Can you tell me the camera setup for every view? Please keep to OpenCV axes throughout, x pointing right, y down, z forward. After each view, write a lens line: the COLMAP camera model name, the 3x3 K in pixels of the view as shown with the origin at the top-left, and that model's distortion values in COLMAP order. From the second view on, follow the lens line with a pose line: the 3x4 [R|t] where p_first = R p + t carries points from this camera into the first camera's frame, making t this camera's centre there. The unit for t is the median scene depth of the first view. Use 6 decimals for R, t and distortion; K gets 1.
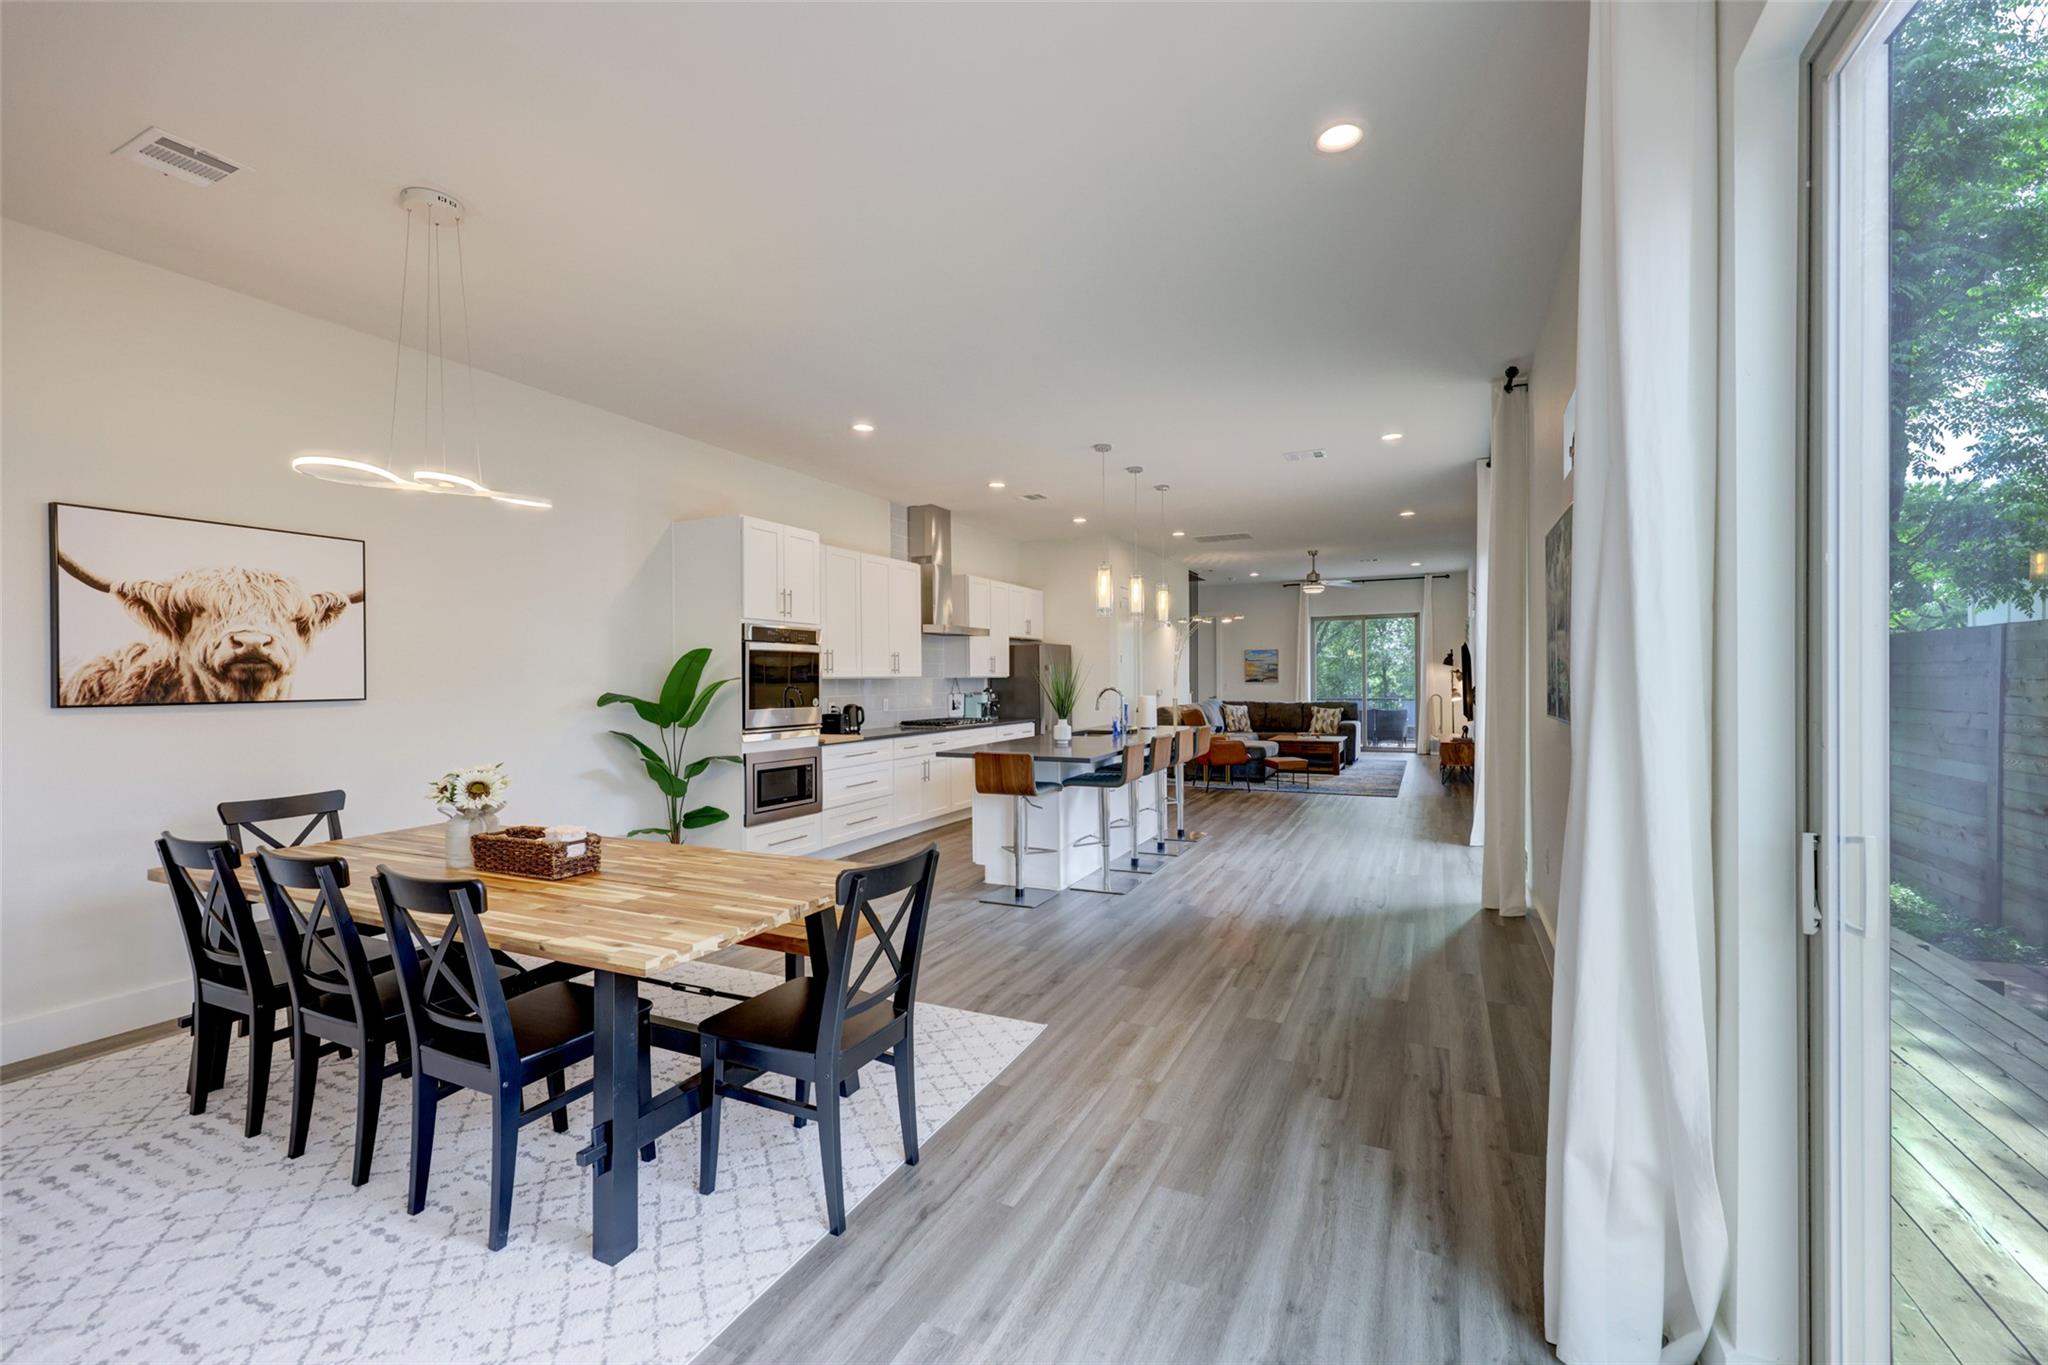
lens RADIAL K [[853.0, 0, 1024.0], [0, 853.0, 682.5], [0, 0, 1]] dist [-0.011997, -0.000048]
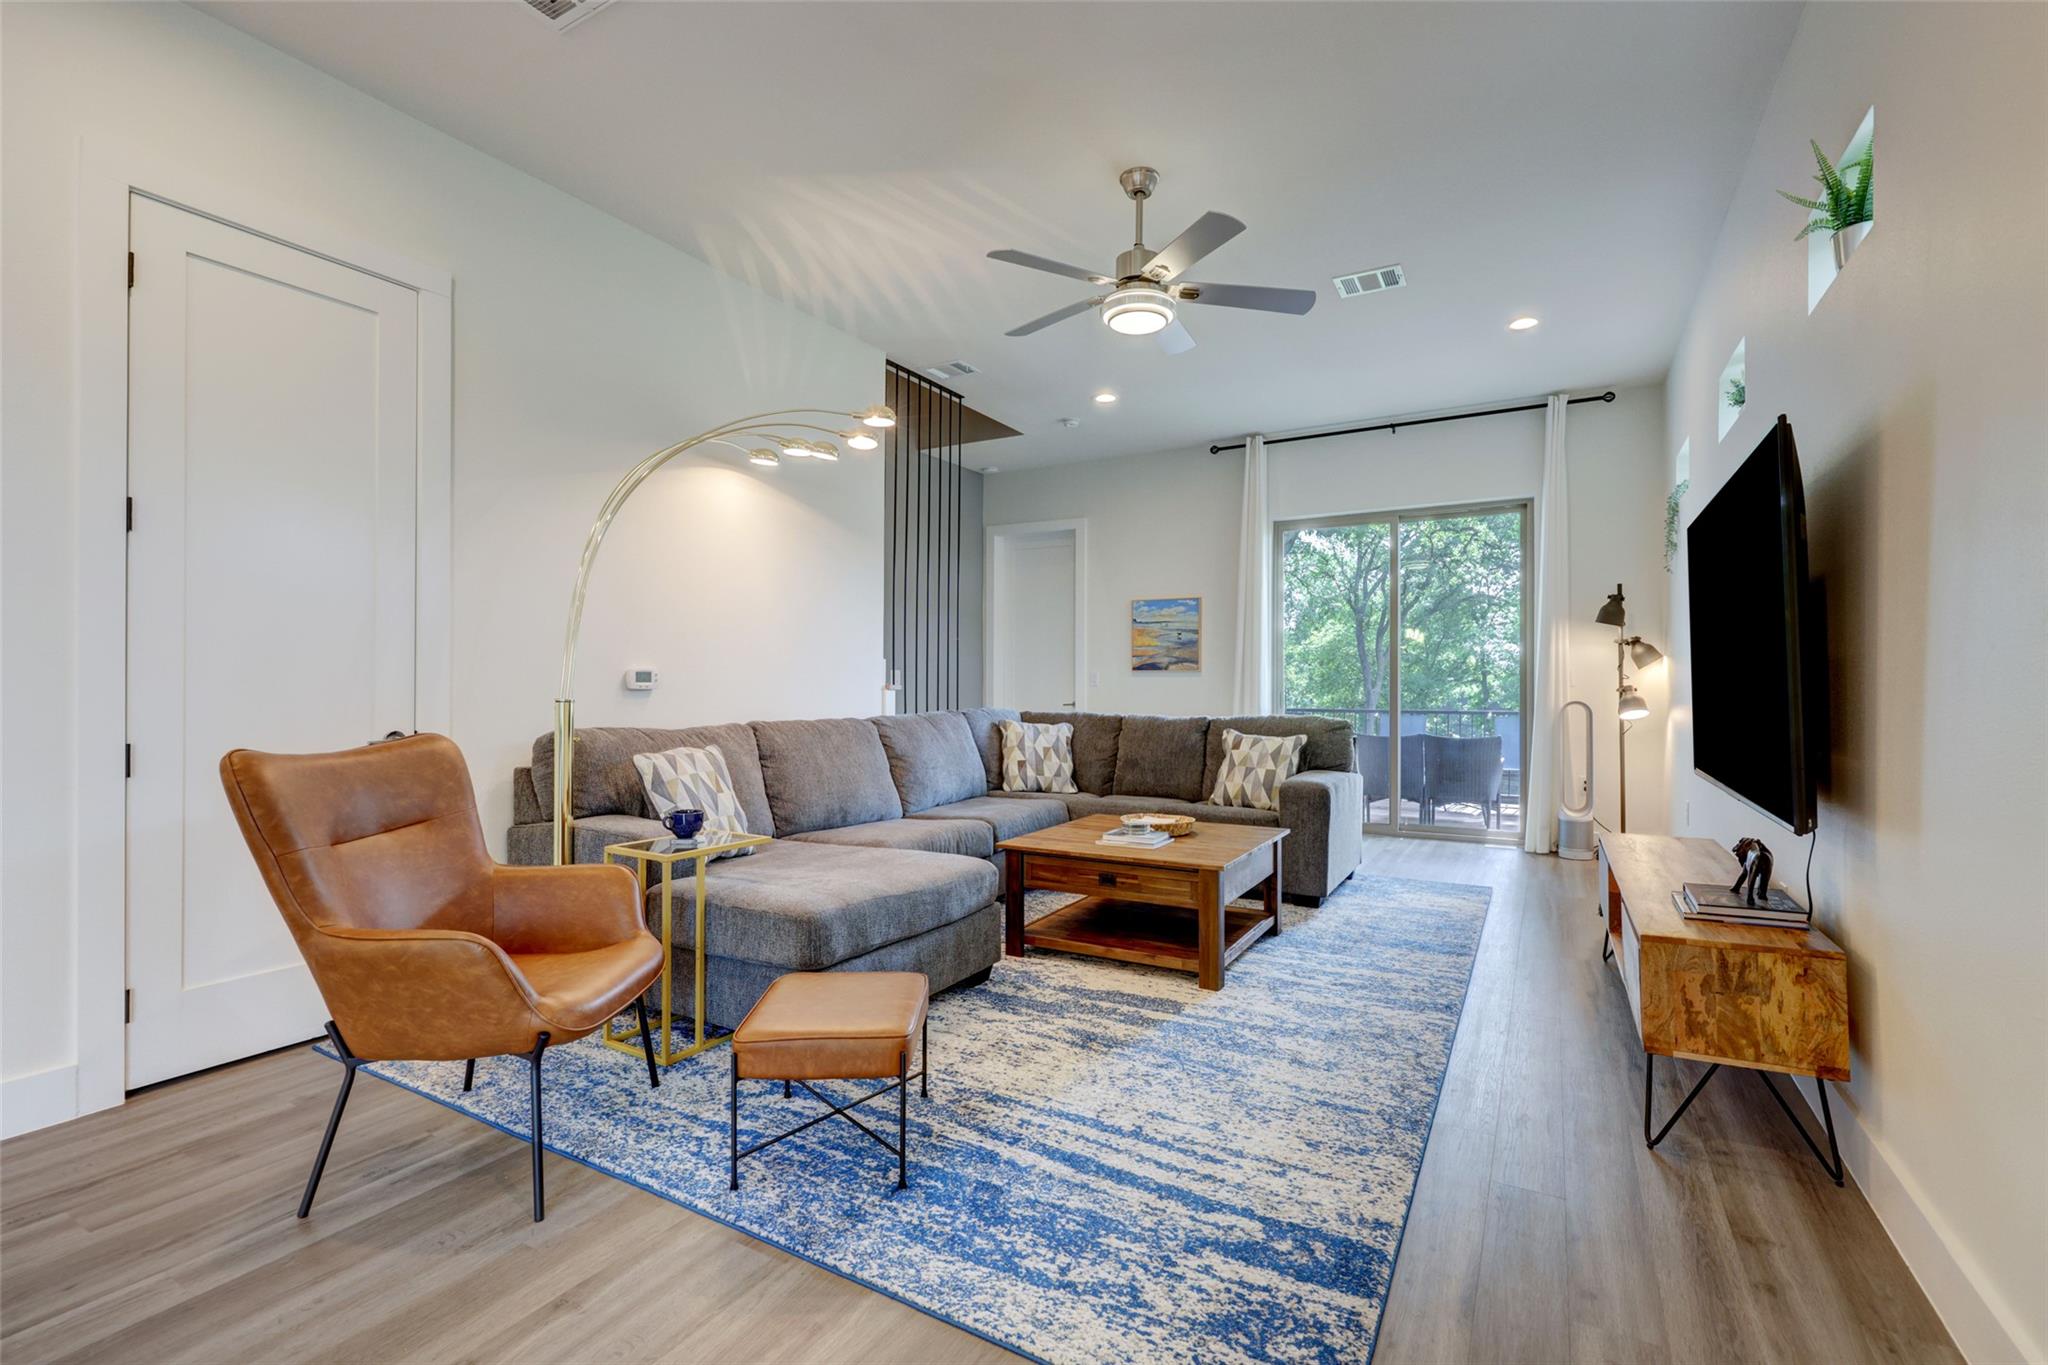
lens RADIAL K [[907.7, 0, 1024.0], [0, 907.7, 682.5], [0, 0, 1]] dist [-0.002199, -0.000149]
pose [[0.997155, 0.009249, -0.074804, 0.806452], [-0.009854, 0.999922, -0.007713, 0.034040], [0.074727, 0.008428, 0.997168, 1.734722]]
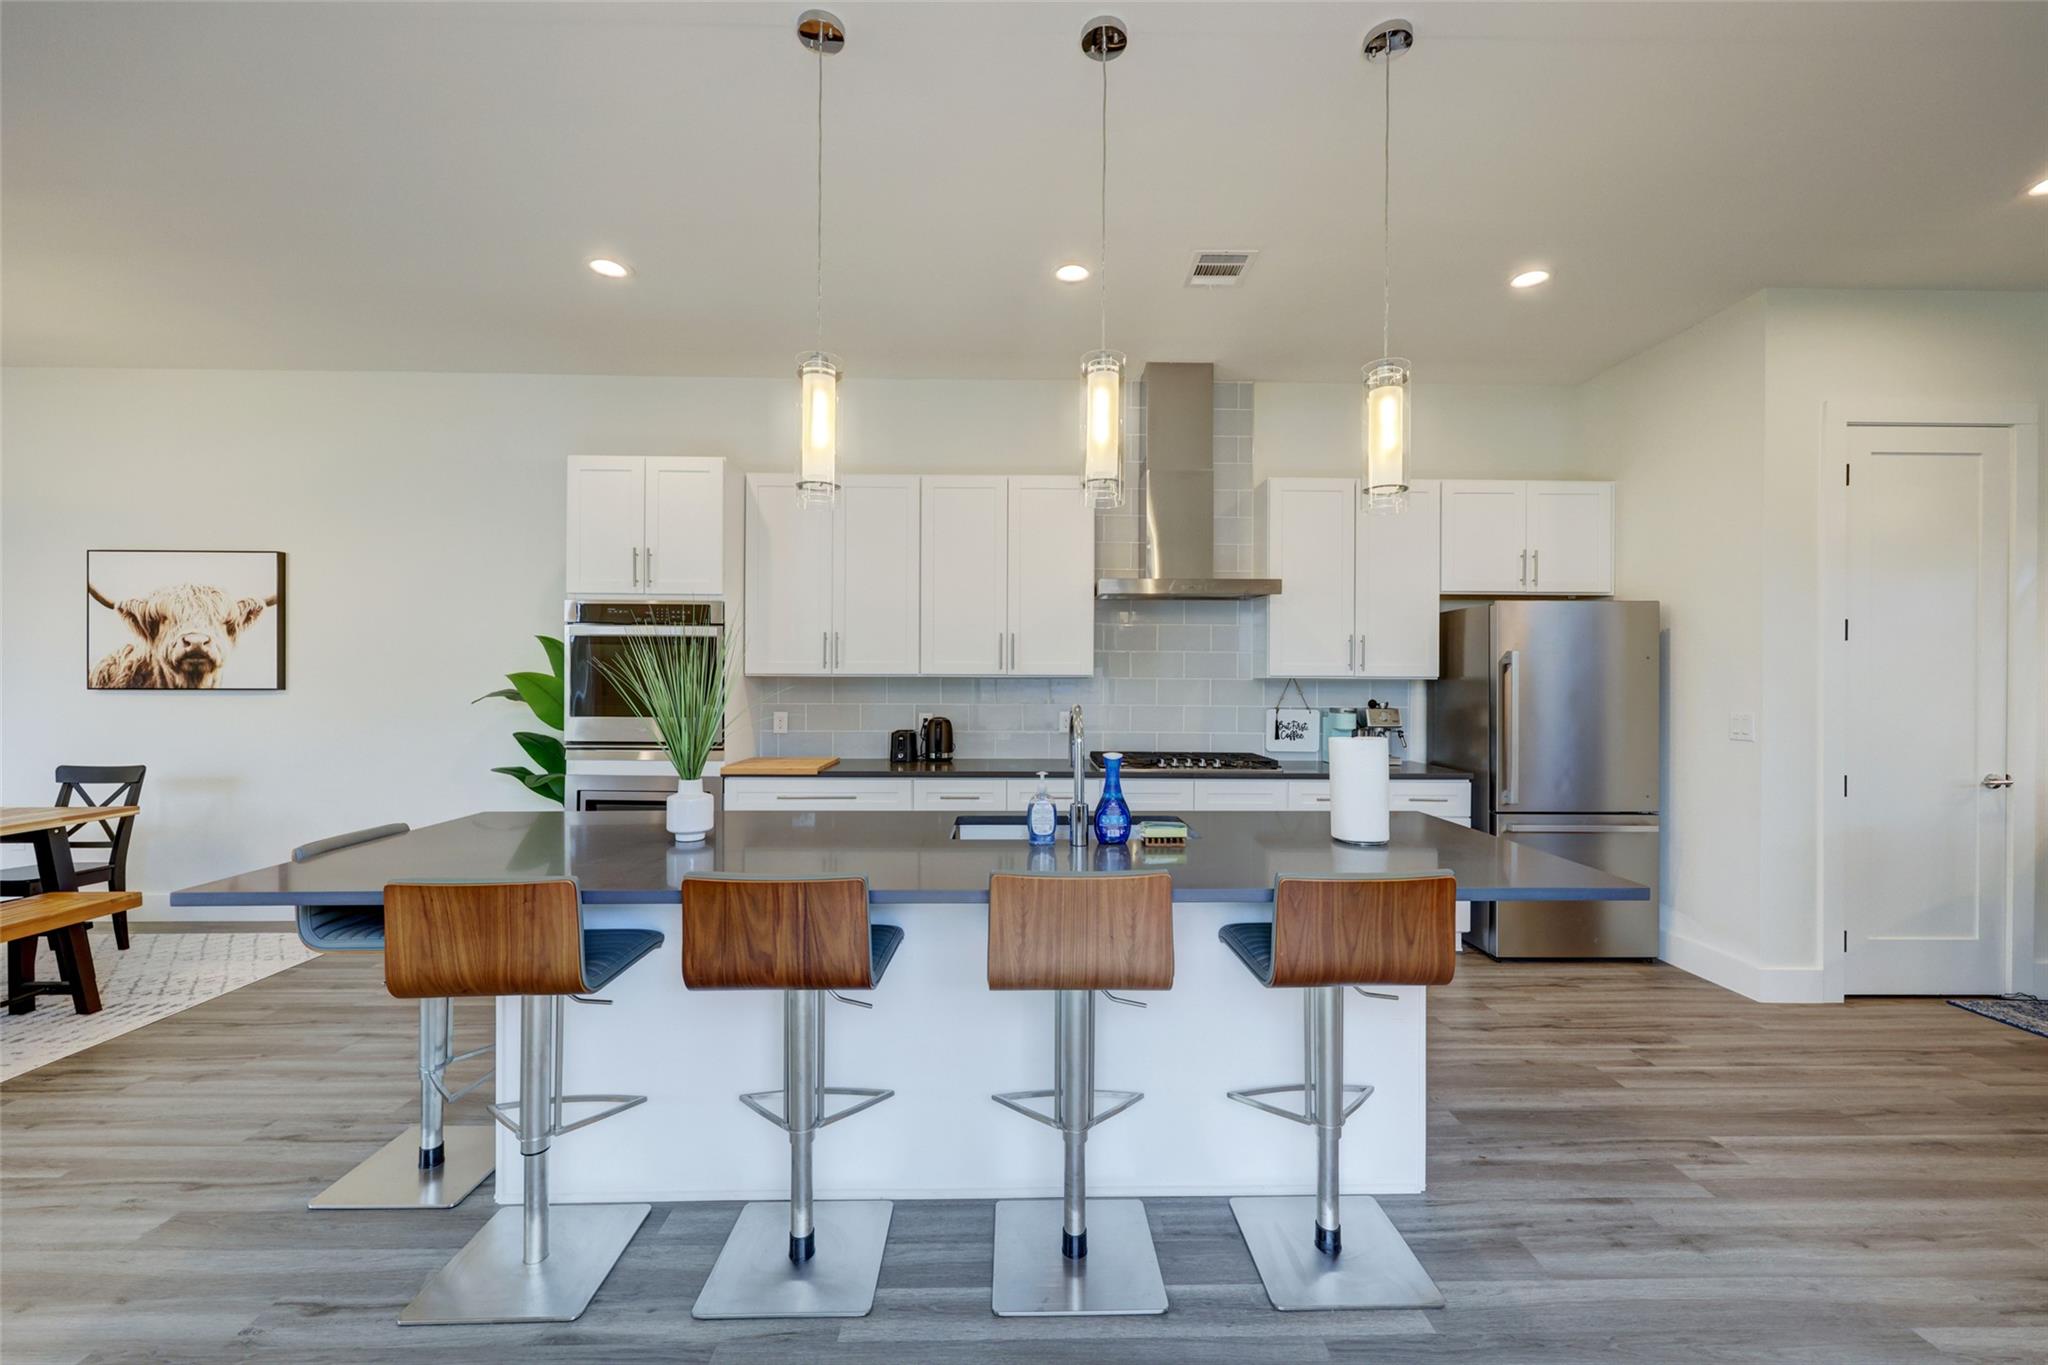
lens RADIAL K [[819.0, 0, 1036.9], [0, 819.0, 679.5], [0, 0, 1]] dist [-0.000227, -0.000123]
pose [[0.448696, 0.009475, -0.893634, 0.588525], [-0.012246, 0.999915, 0.004453, -0.009431], [0.893600, 0.008945, 0.448774, 1.232488]]
